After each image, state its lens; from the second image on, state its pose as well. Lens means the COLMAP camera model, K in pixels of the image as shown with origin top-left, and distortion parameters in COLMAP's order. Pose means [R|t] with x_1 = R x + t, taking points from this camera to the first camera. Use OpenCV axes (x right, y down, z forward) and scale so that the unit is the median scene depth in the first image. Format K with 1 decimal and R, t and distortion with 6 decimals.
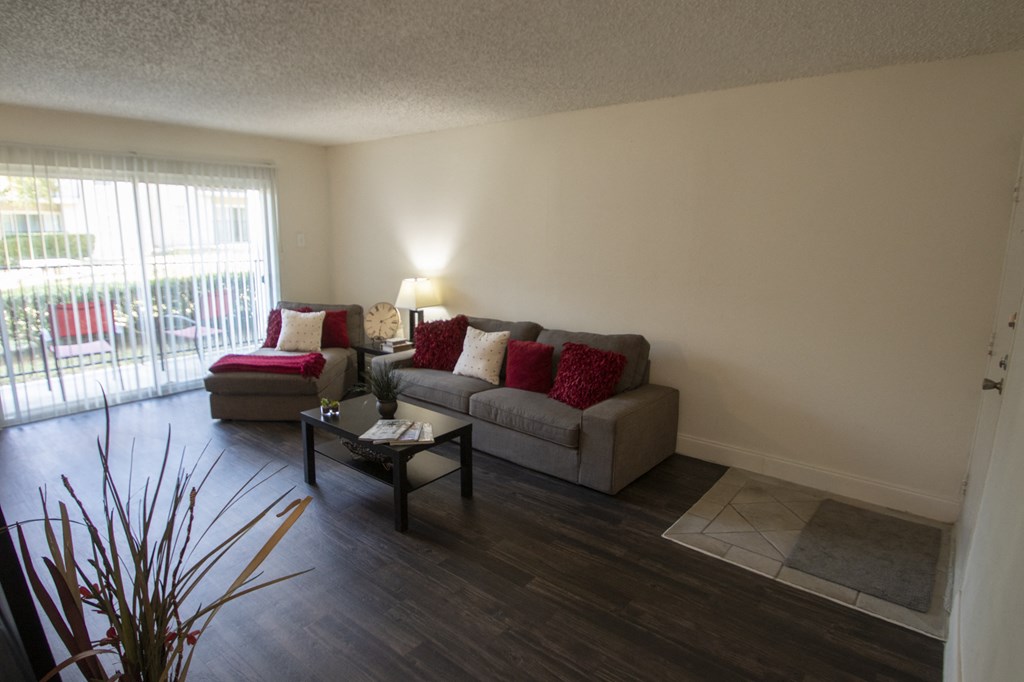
lens RADIAL K [[541.8, 0, 512.0], [0, 541.8, 341.0], [0, 0, 1]] dist [-0.001327, -0.000384]
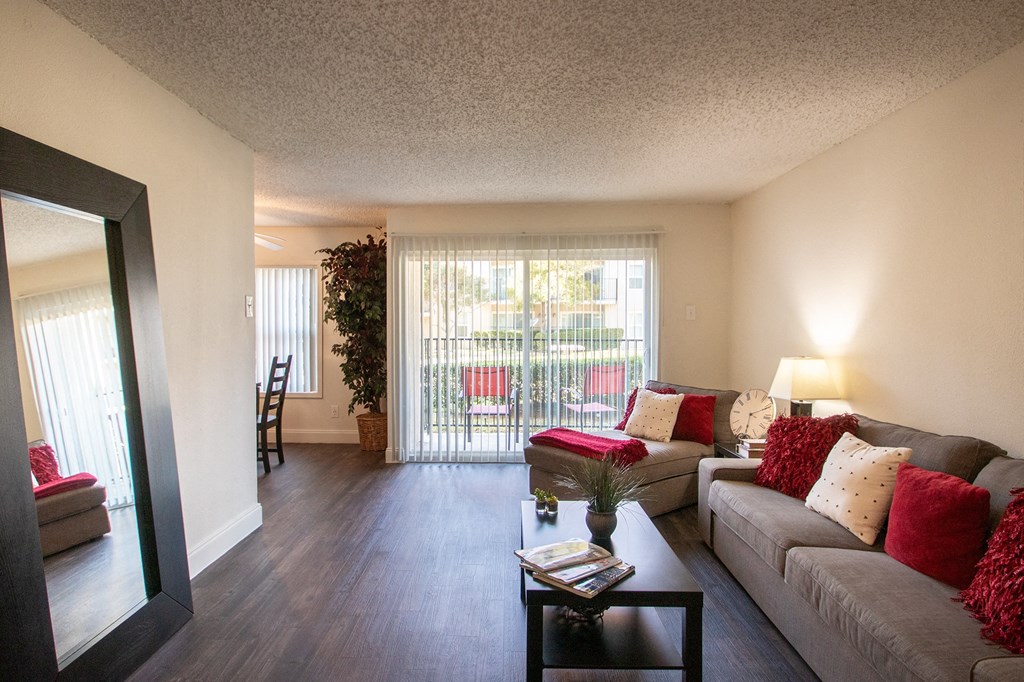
lens RADIAL K [[564.6, 0, 508.4], [0, 564.6, 326.6], [0, 0, 1]] dist [-0.004091, -0.002806]
pose [[0.614079, -0.016254, -0.789078, 0.188098], [-0.144809, 0.980495, -0.132890, -0.004437], [0.775847, 0.195871, 0.599747, 0.330757]]
